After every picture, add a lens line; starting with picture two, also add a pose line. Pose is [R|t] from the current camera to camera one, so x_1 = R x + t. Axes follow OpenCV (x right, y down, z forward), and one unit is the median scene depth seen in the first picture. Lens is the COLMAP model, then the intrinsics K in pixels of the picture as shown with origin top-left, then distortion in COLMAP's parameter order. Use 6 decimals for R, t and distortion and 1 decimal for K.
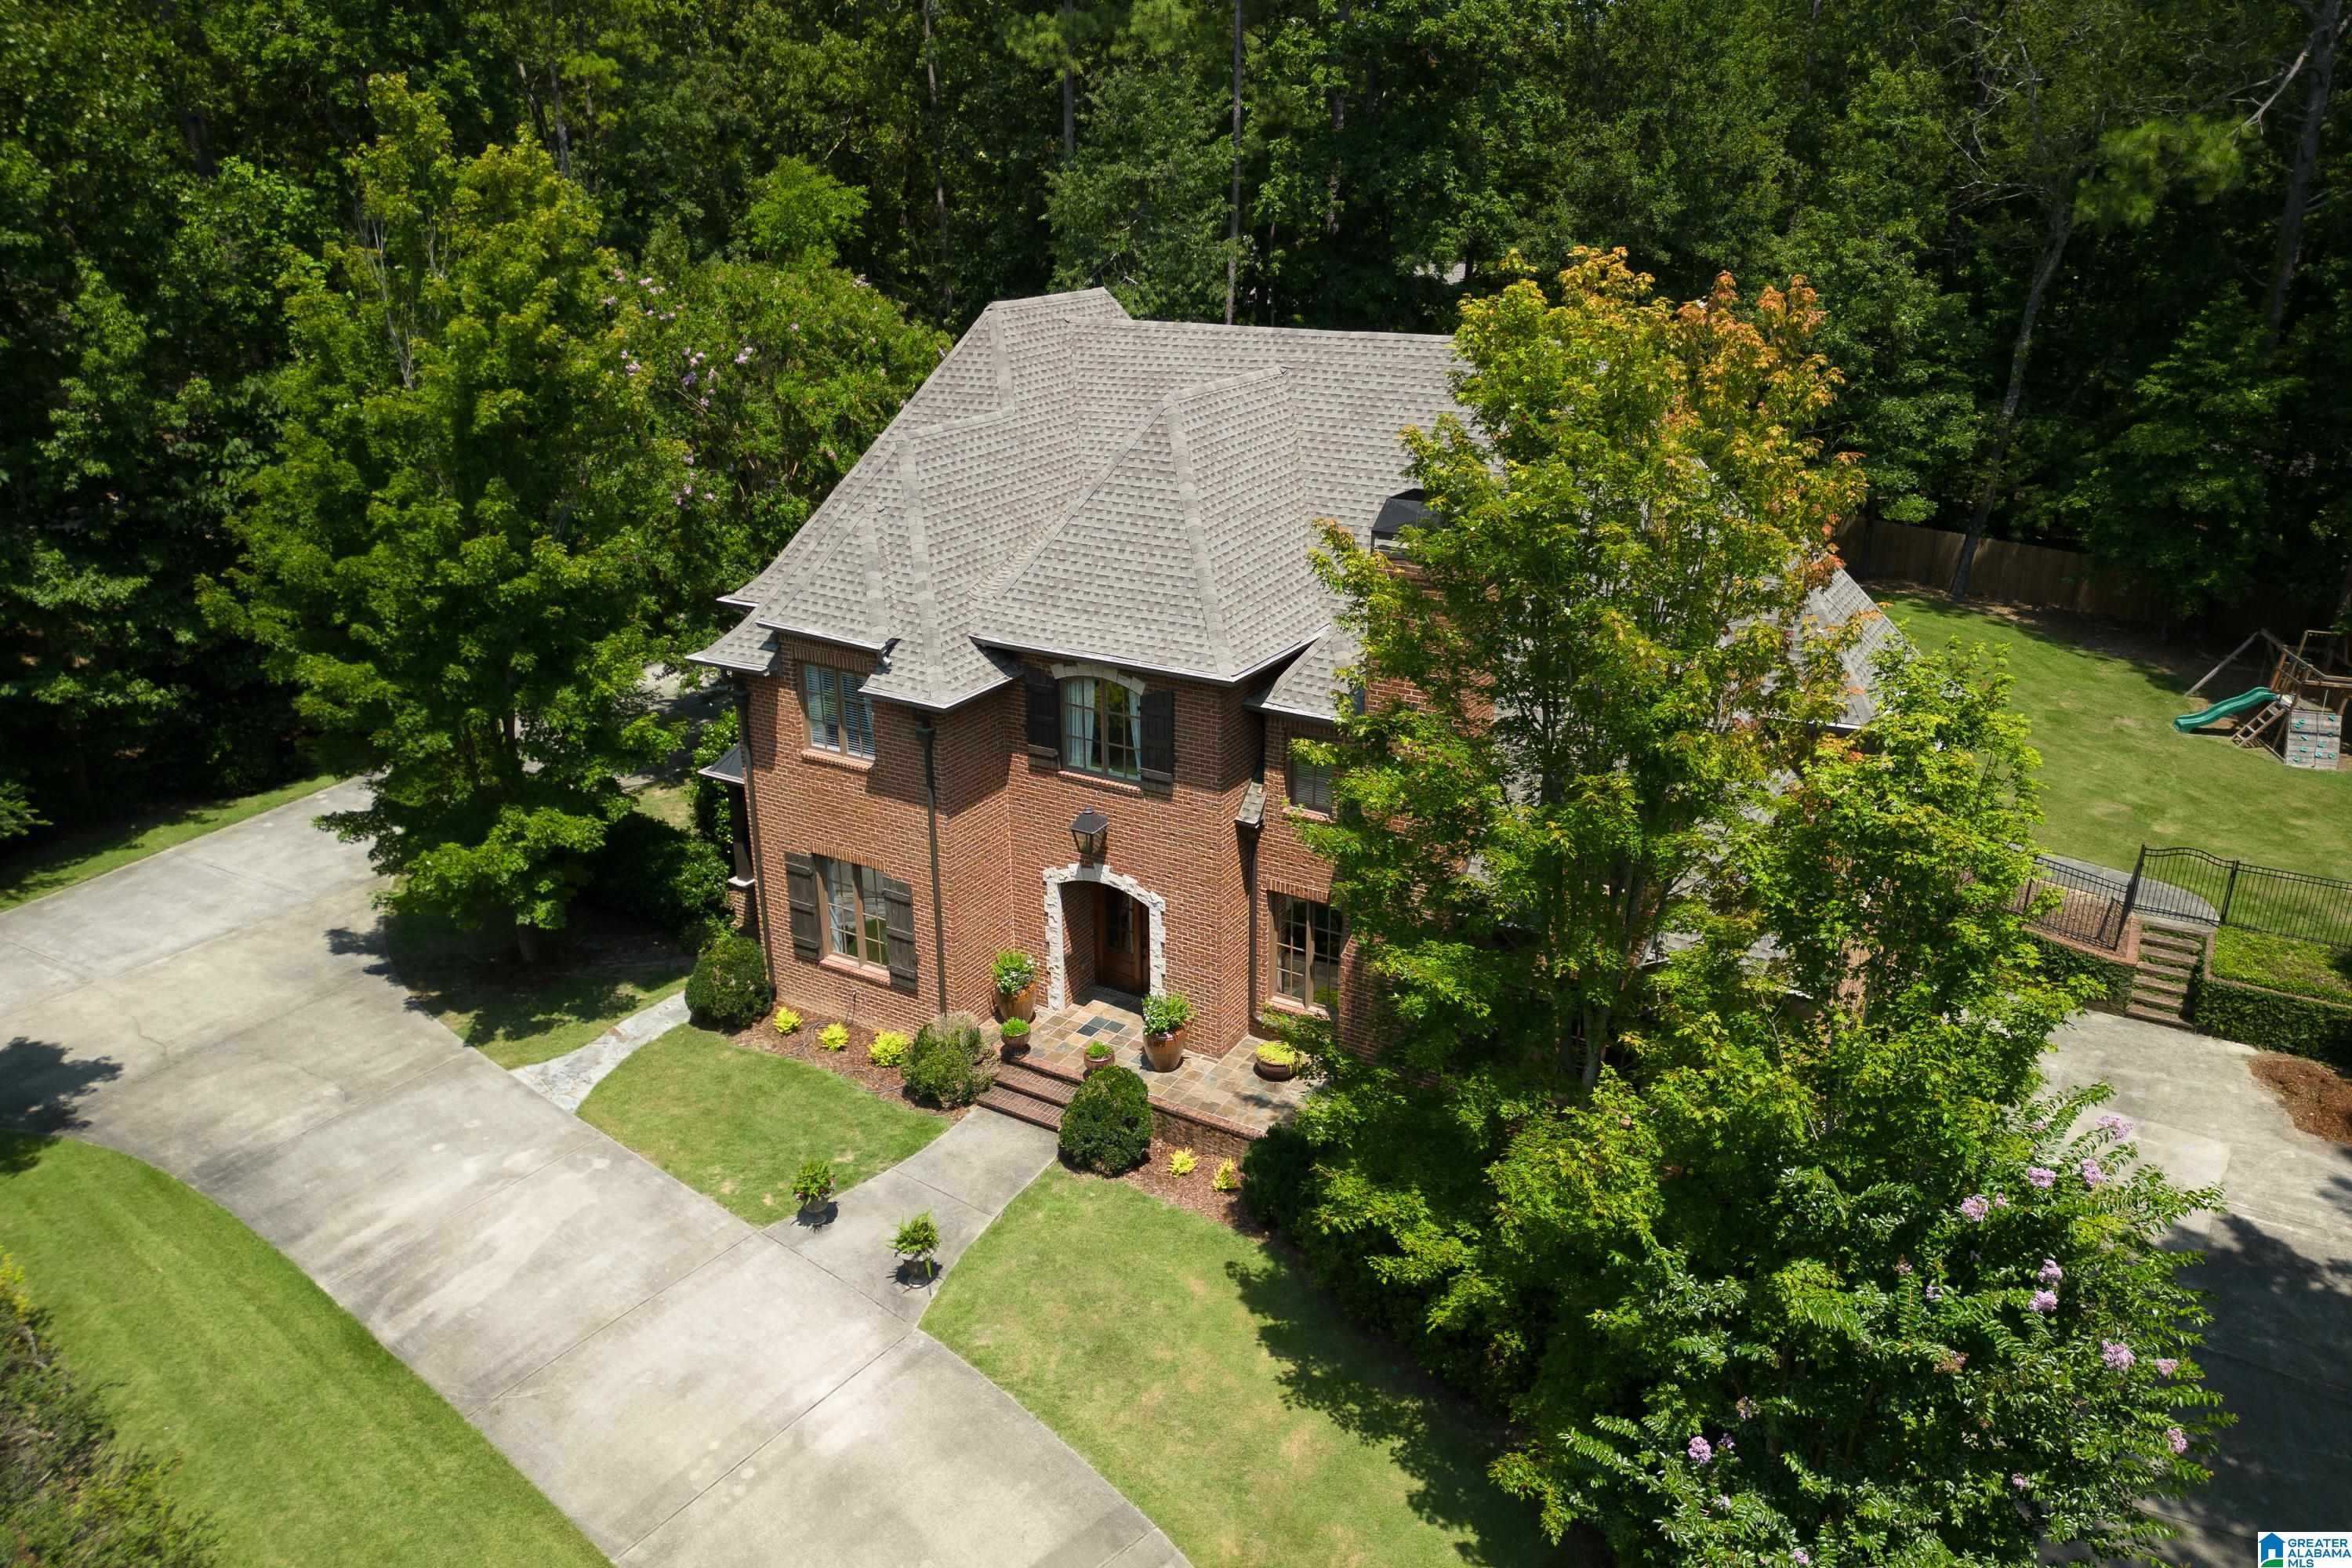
lens RADIAL K [[1675.7, 0, 1176.8], [0, 1675.7, 763.3], [0, 0, 1]] dist [0.029136, -0.003956]
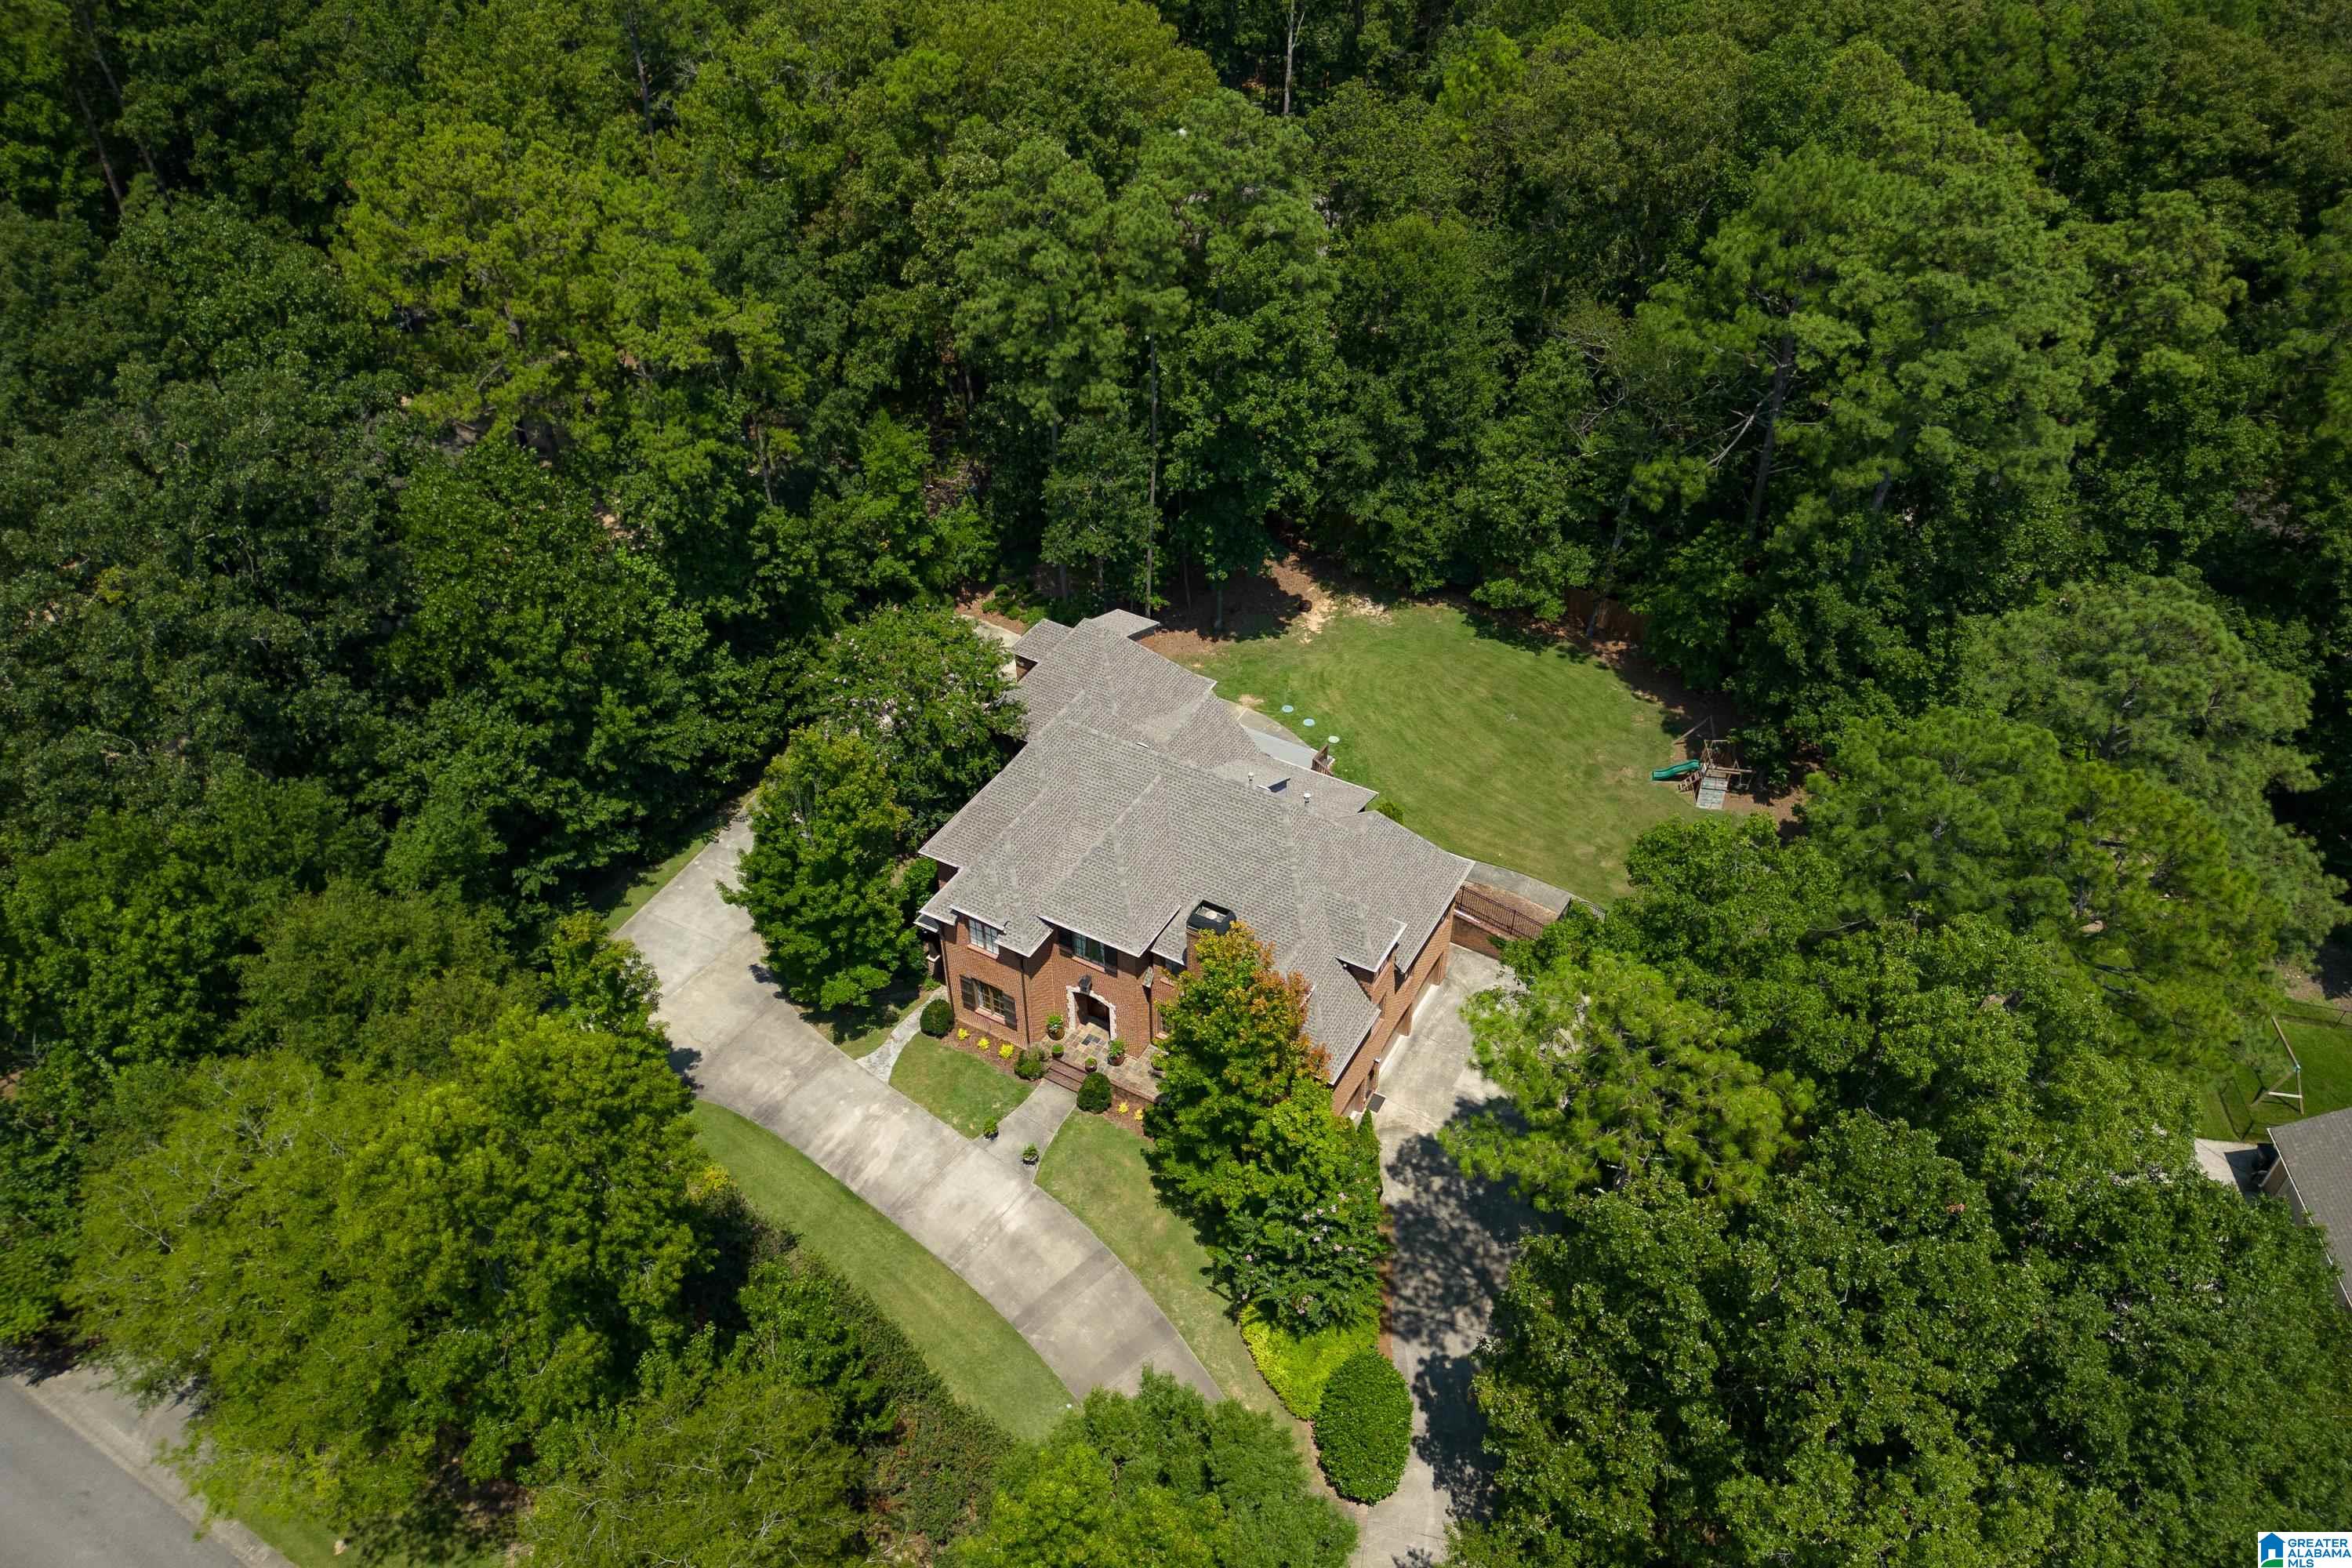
lens RADIAL K [[1649.5, 0, 1166.9], [0, 1649.5, 779.0], [0, 0, 1]] dist [0.106180, -0.137070]
pose [[0.999855, -0.013578, 0.010318, 0.050059], [0.009456, 0.944915, 0.327178, -1.068930], [-0.014192, -0.327033, 0.944906, -1.267665]]
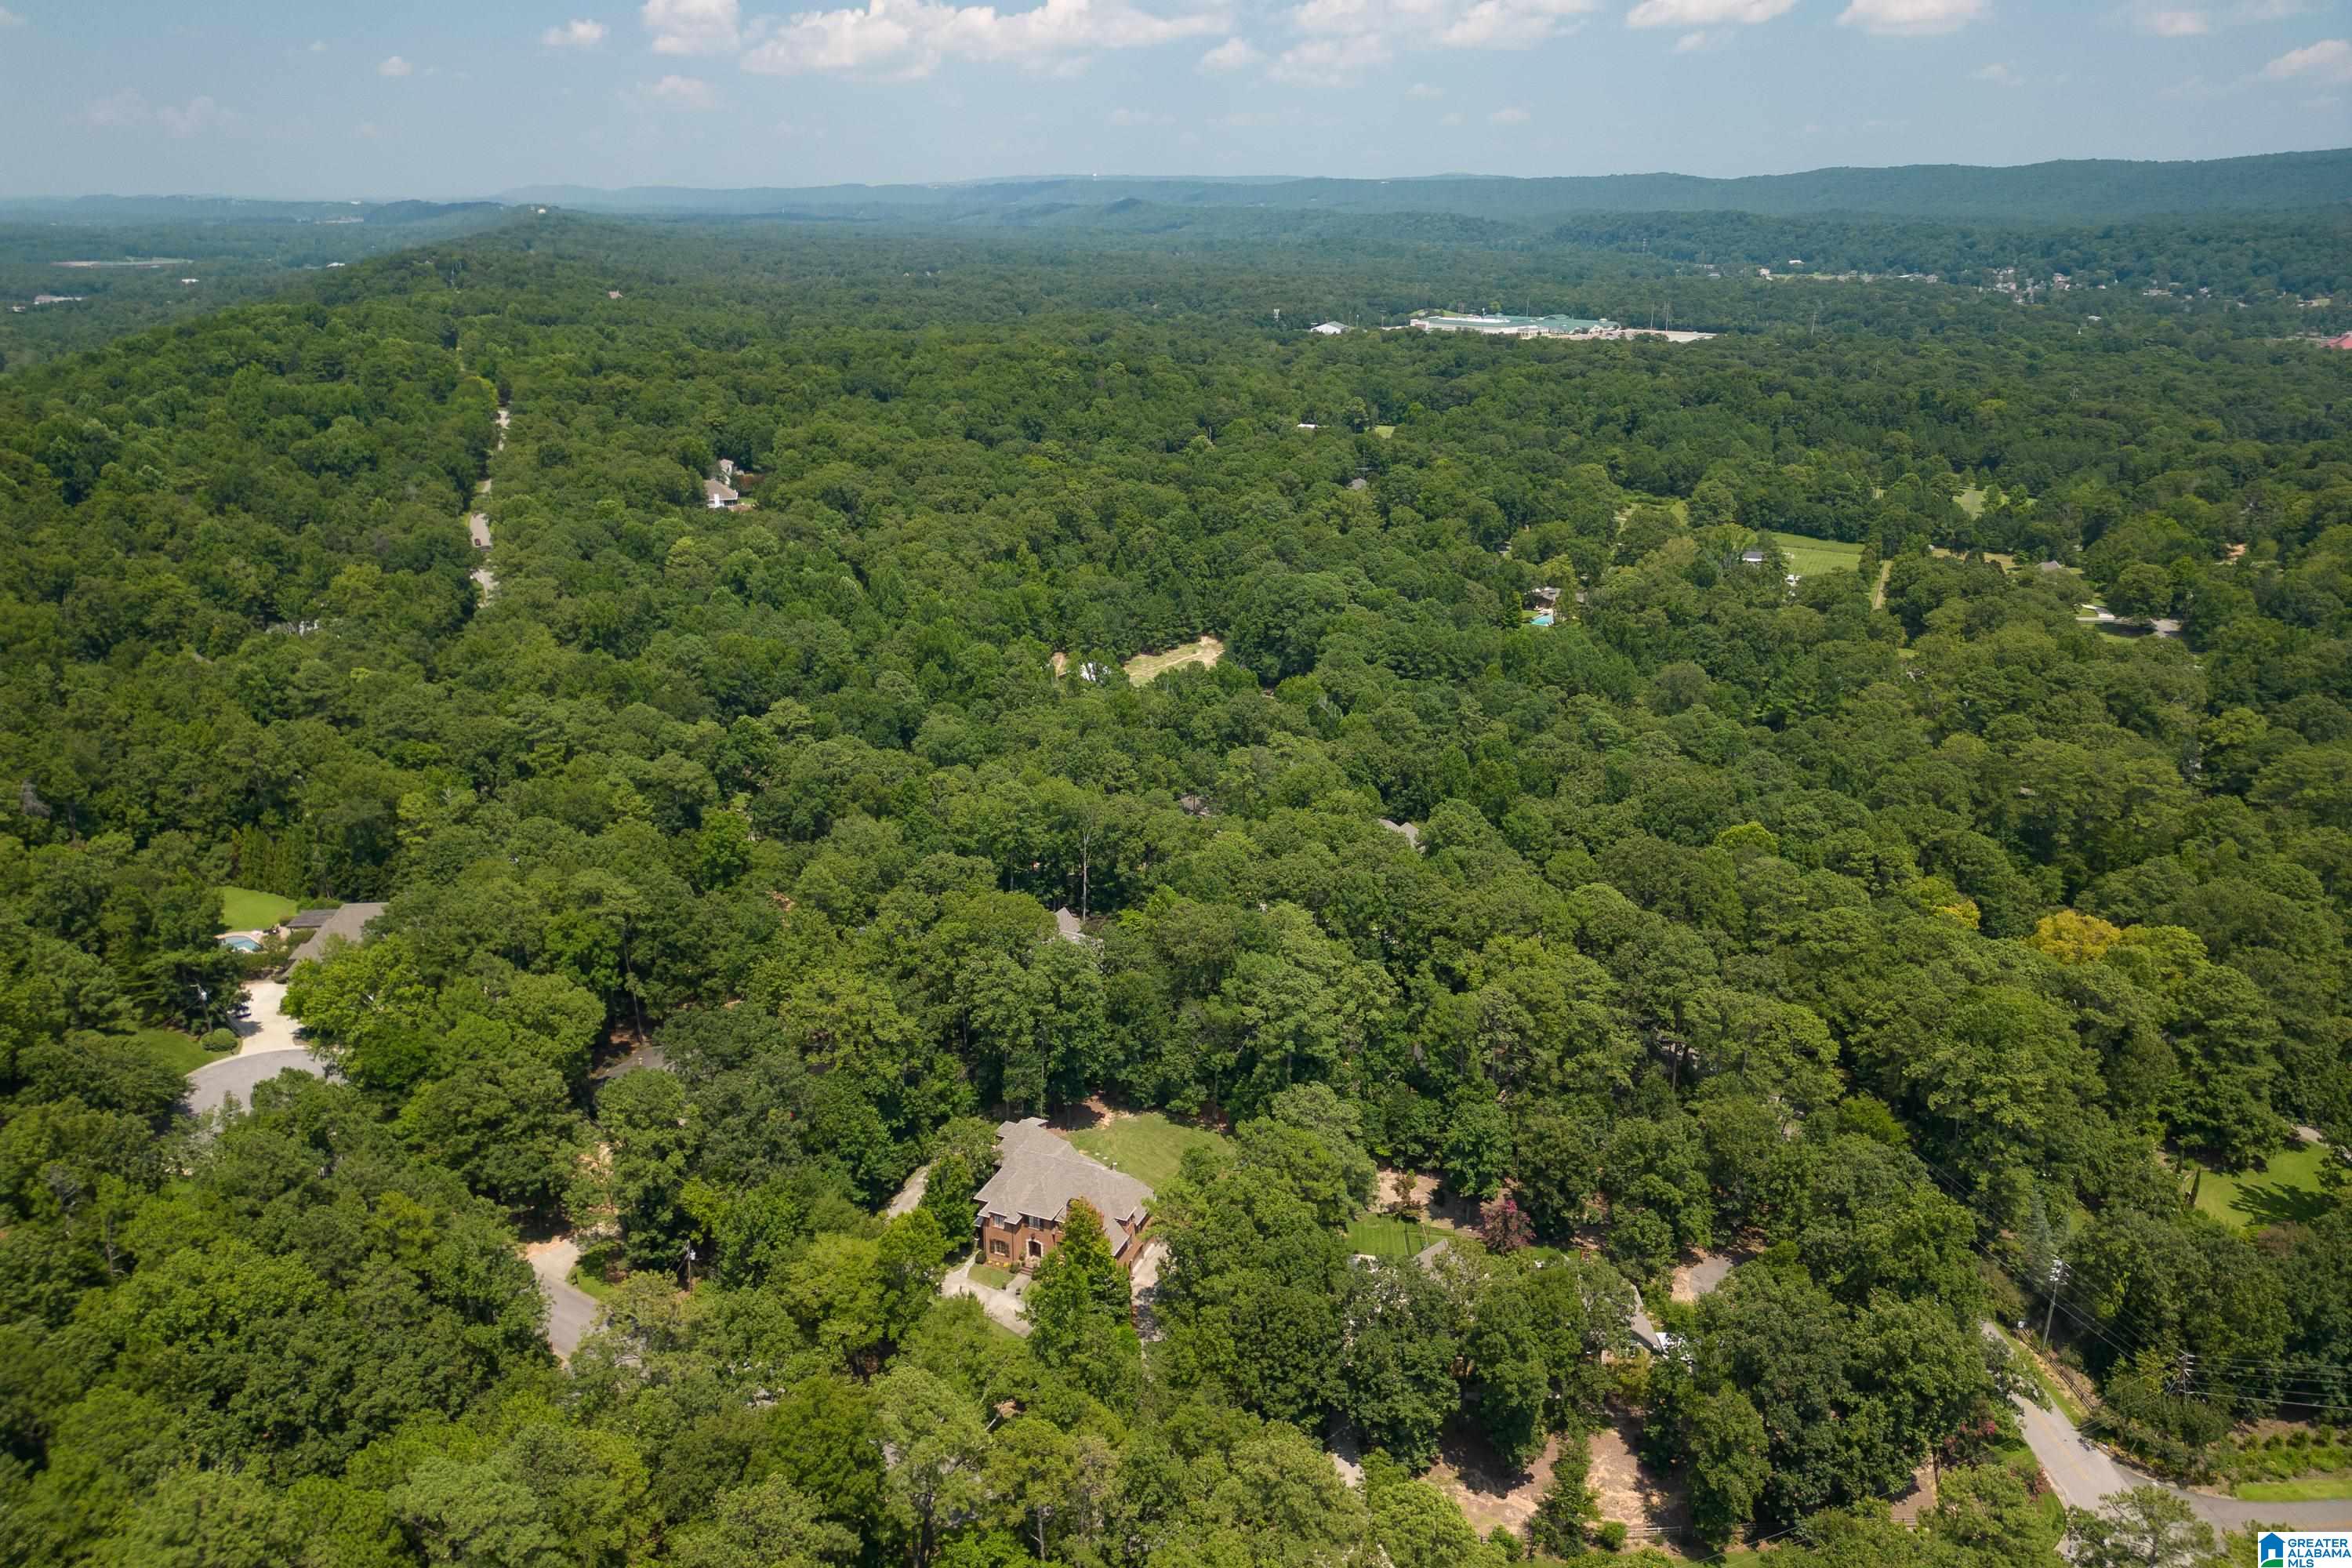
lens RADIAL K [[1649.5, 0, 1166.9], [0, 1649.5, 779.0], [0, 0, 1]] dist [0.106180, -0.137070]
pose [[0.990983, -0.041489, 0.127403, -0.329535], [0.043816, 0.998919, -0.015512, -1.917809], [-0.126622, 0.020954, 0.991730, -6.737237]]
